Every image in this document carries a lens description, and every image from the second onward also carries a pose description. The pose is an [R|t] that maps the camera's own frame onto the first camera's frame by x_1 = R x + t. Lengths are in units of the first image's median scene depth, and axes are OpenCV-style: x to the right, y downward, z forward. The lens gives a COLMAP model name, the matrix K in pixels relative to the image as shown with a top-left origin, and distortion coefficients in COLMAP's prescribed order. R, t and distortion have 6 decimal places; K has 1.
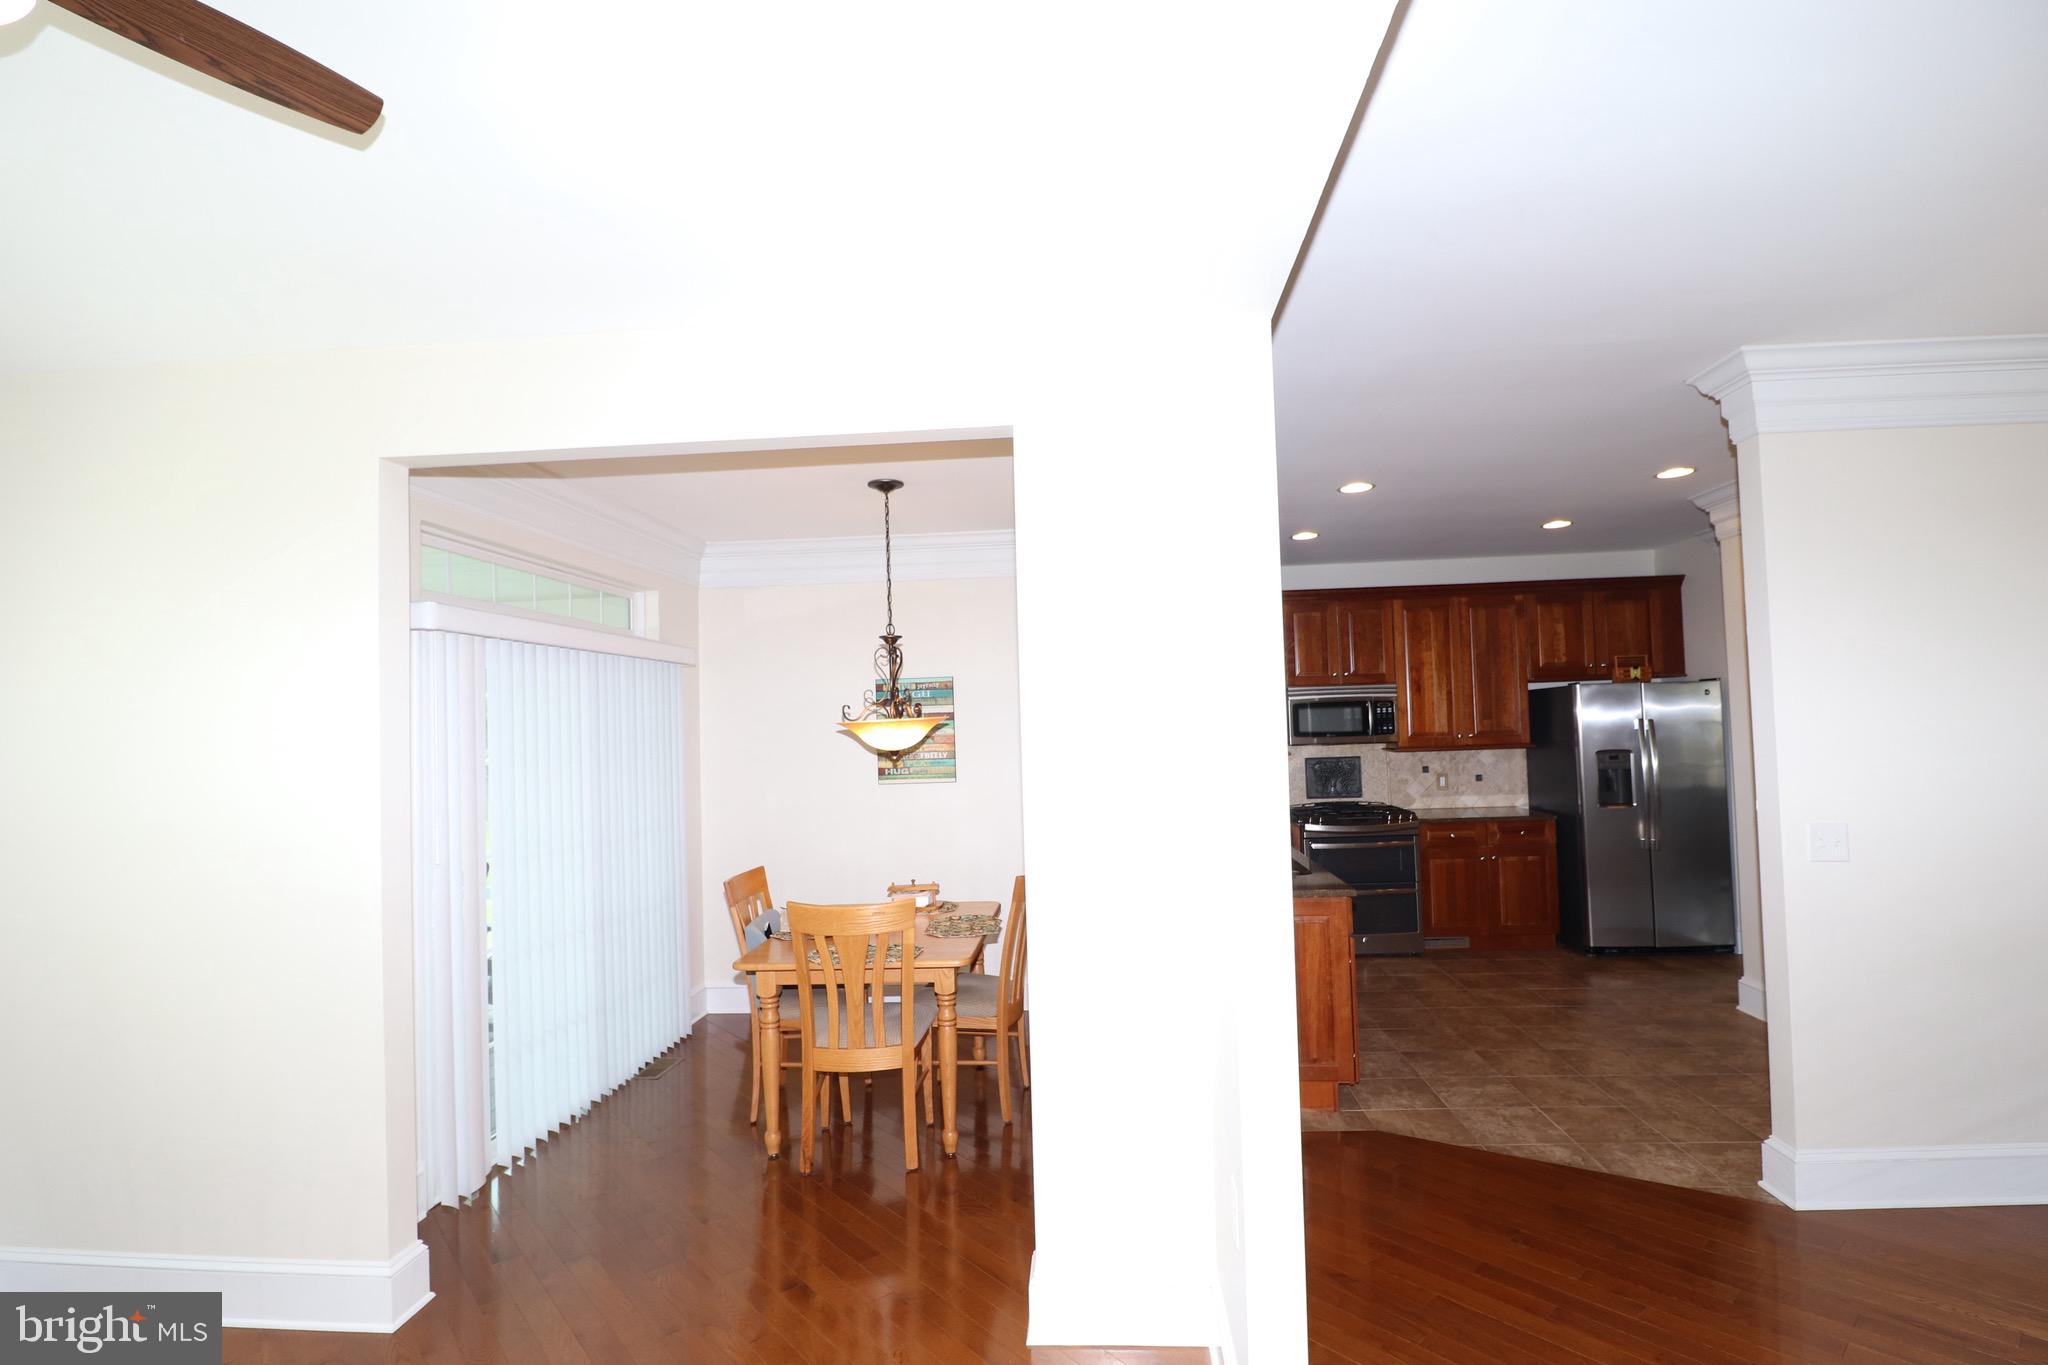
lens RADIAL K [[958.7, 0, 1045.8], [0, 958.7, 698.6], [0, 0, 1]] dist [-0.002590, -0.001377]
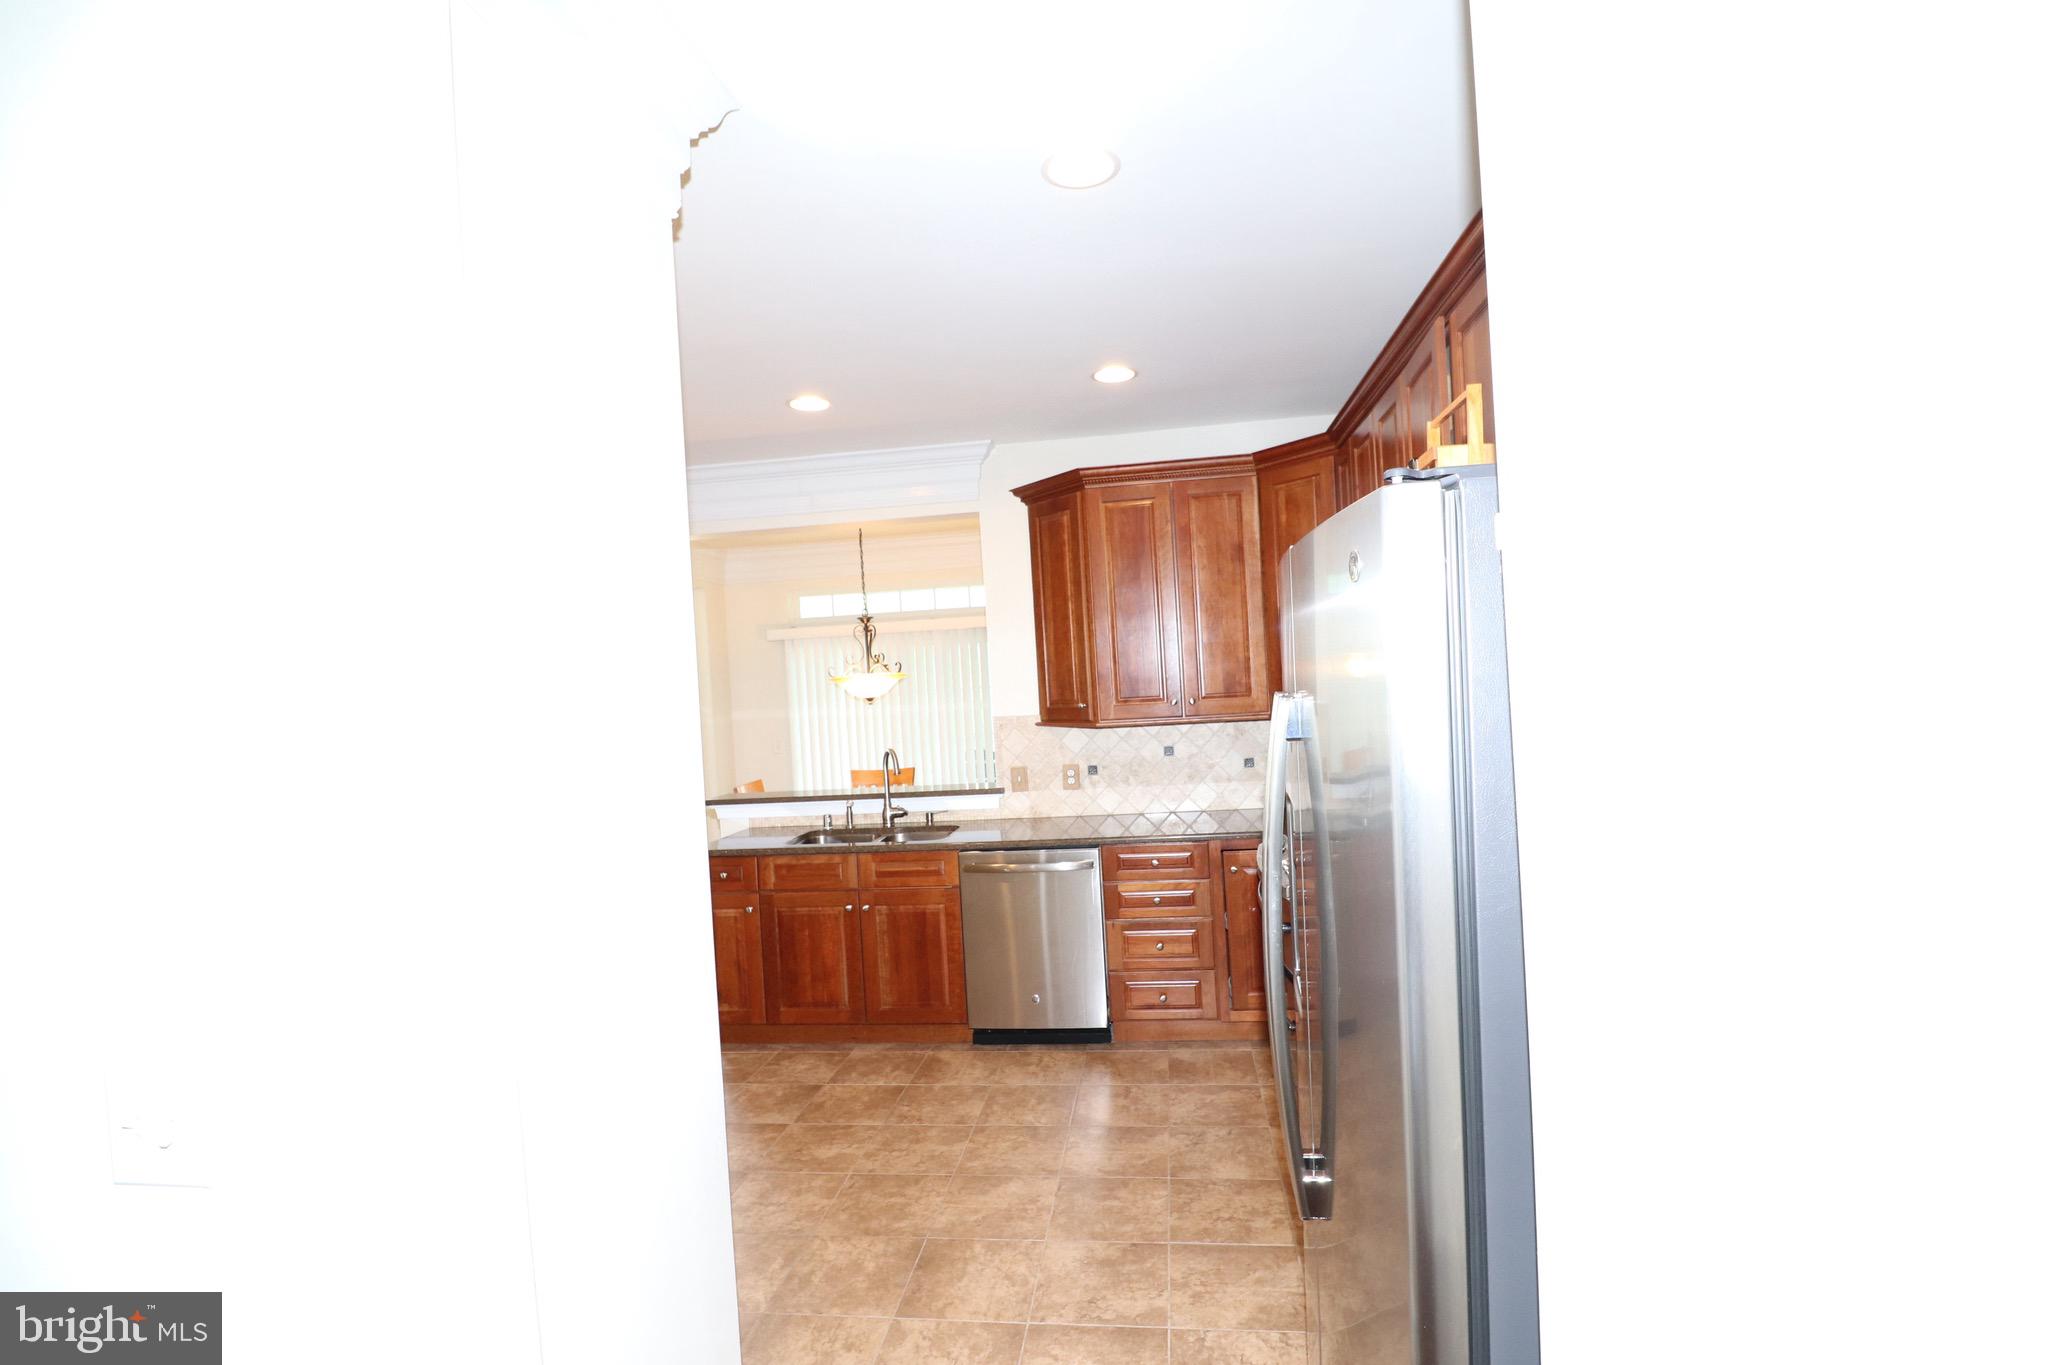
lens RADIAL K [[948.1, 0, 1041.0], [0, 948.1, 693.4], [0, 0, 1]] dist [-0.002963, -0.012104]
pose [[-0.052849, 0.044372, -0.997616, 0.832053], [0.082032, 0.995829, 0.039947, 0.008142], [0.995227, -0.079725, -0.056269, 0.899901]]
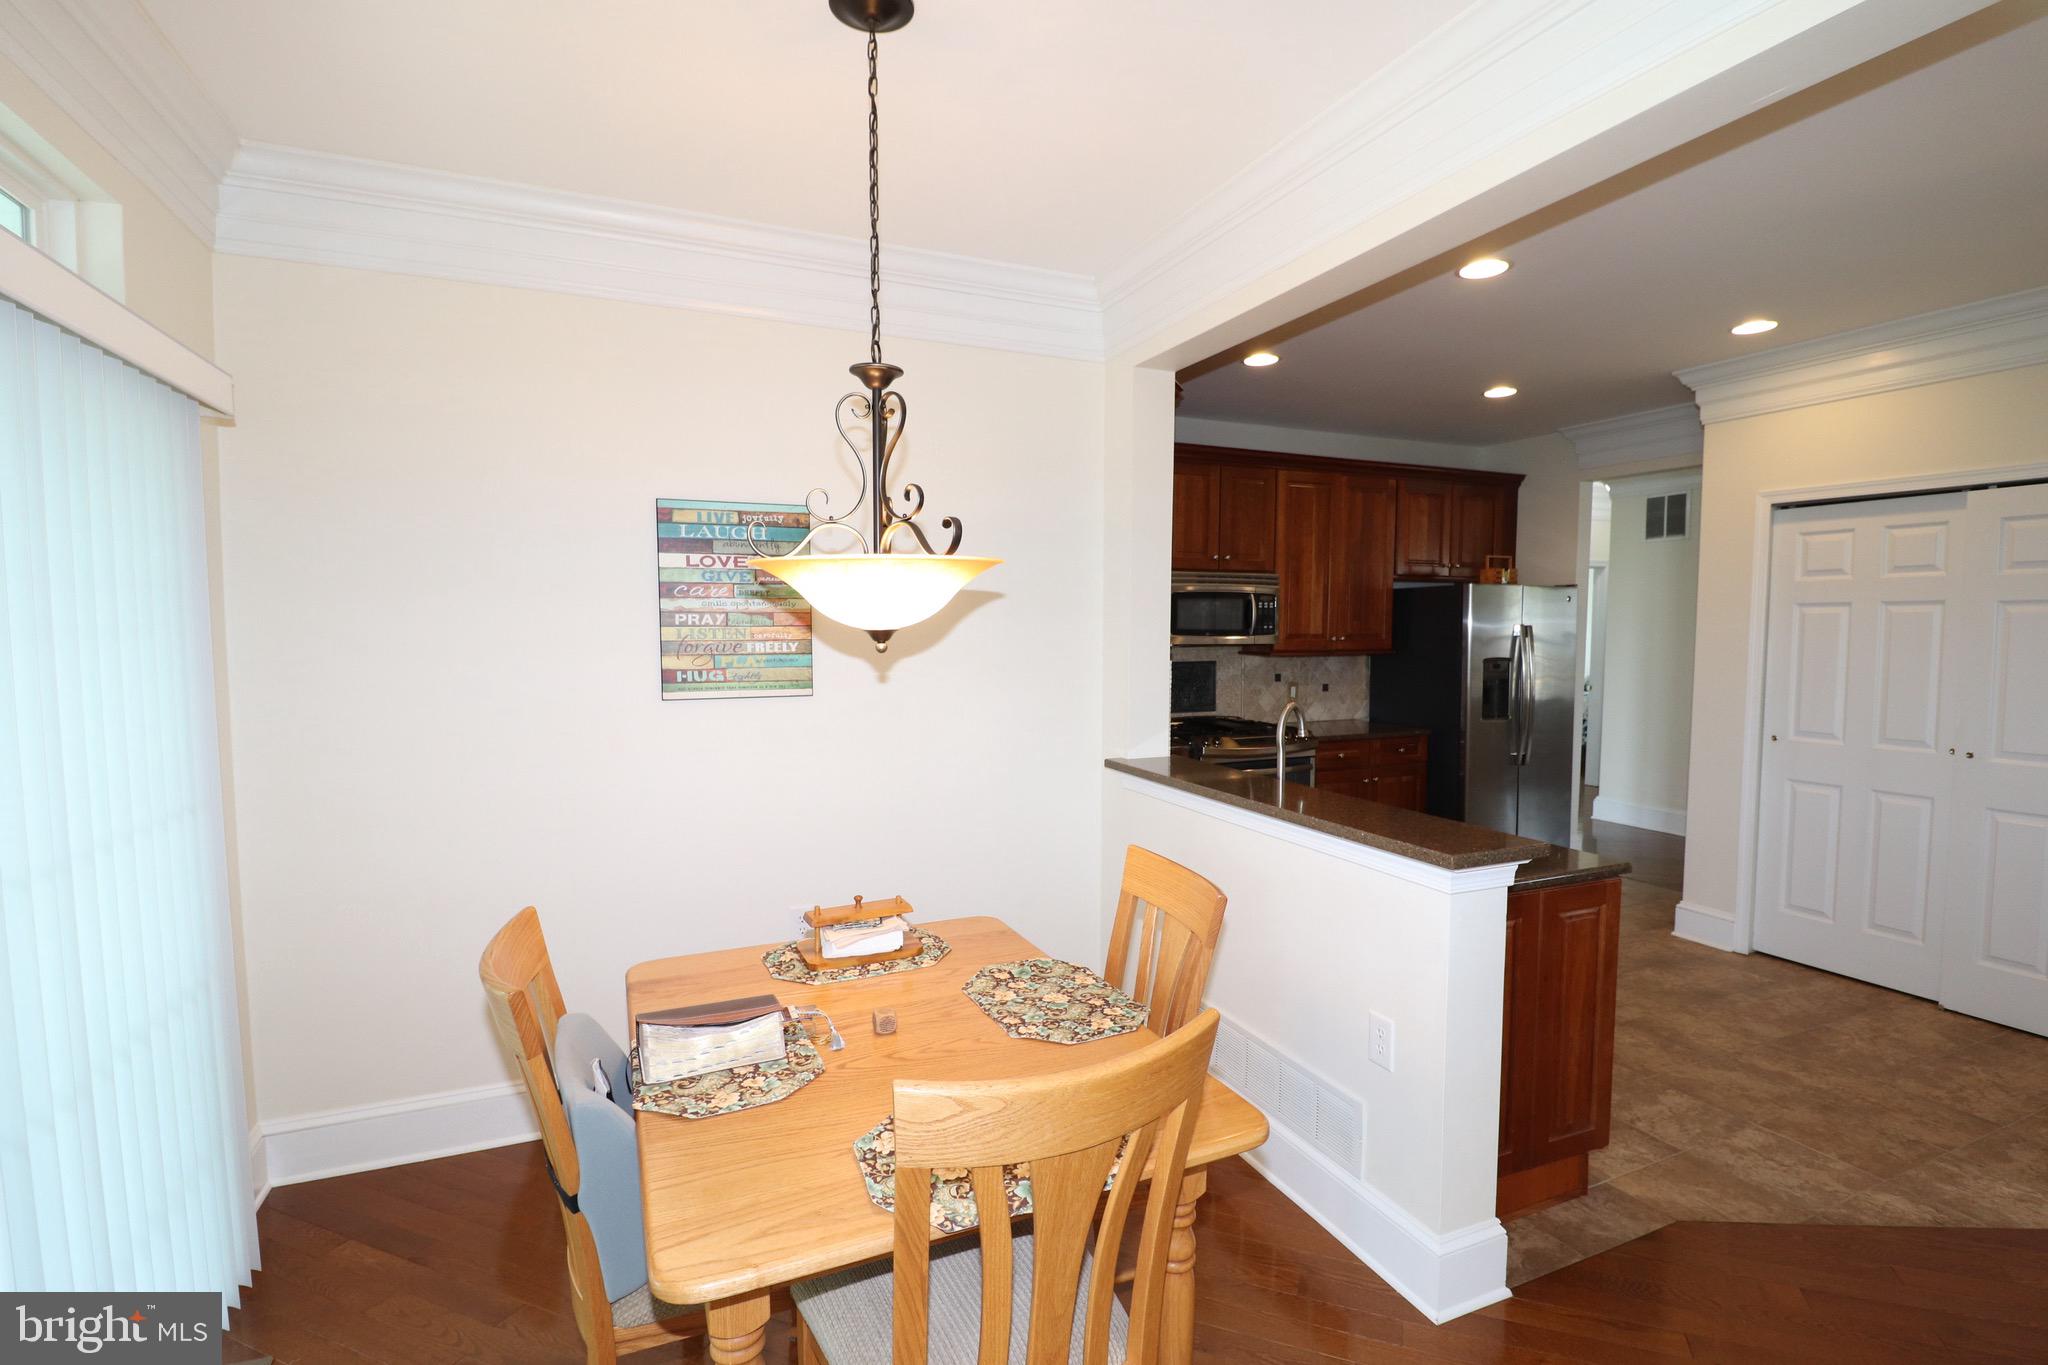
lens RADIAL K [[948.1, 0, 1041.0], [0, 948.1, 693.4], [0, 0, 1]] dist [-0.002963, -0.012104]
pose [[0.885754, -0.001789, 0.464152, -0.200628], [-0.041067, 0.995769, 0.082208, 0.029795], [-0.462335, -0.091878, 0.881932, 0.385460]]
